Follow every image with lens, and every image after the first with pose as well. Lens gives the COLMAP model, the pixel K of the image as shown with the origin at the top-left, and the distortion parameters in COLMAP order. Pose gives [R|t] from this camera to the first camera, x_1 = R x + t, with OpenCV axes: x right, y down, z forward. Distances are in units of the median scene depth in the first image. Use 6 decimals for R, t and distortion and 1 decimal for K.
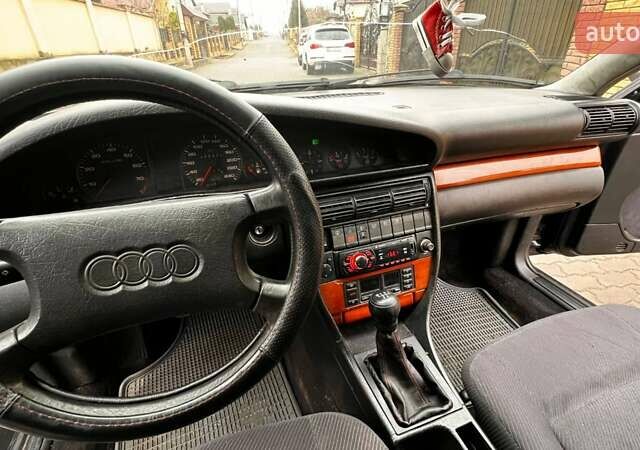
lens RADIAL K [[325.0, 0, 320.0], [0, 325.0, 225.0], [0, 0, 1]] dist [-0.003286, 0.000020]
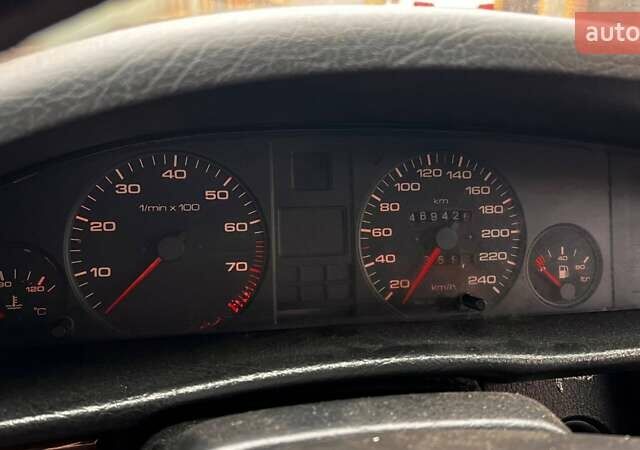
lens RADIAL K [[614.4, 0, 326.0], [0, 614.4, 214.9], [0, 0, 1]] dist [0.093983, -0.215559]
pose [[0.989268, 0.094244, -0.111659, -0.342264], [-0.112626, 0.978672, -0.171802, -0.083153], [0.093087, 0.182534, 0.978783, 0.333659]]
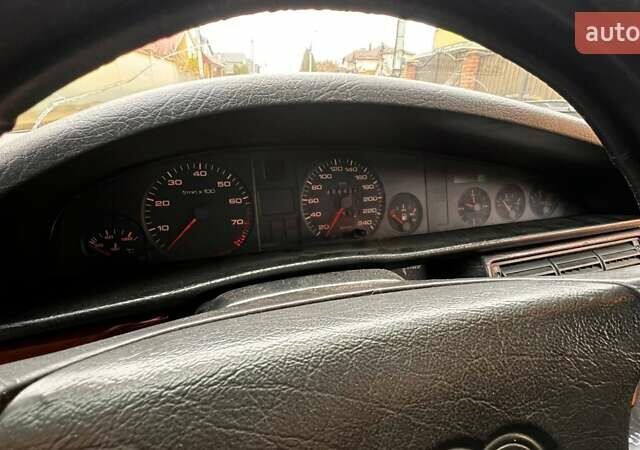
lens RADIAL K [[325.0, 0, 320.0], [0, 325.0, 225.0], [0, 0, 1]] dist [-0.003286, 0.000020]
pose [[0.999054, 0.043441, 0.002157, -0.340568], [-0.042820, 0.991050, -0.126435, -0.056410], [-0.007630, 0.126223, 0.991973, 0.330773]]
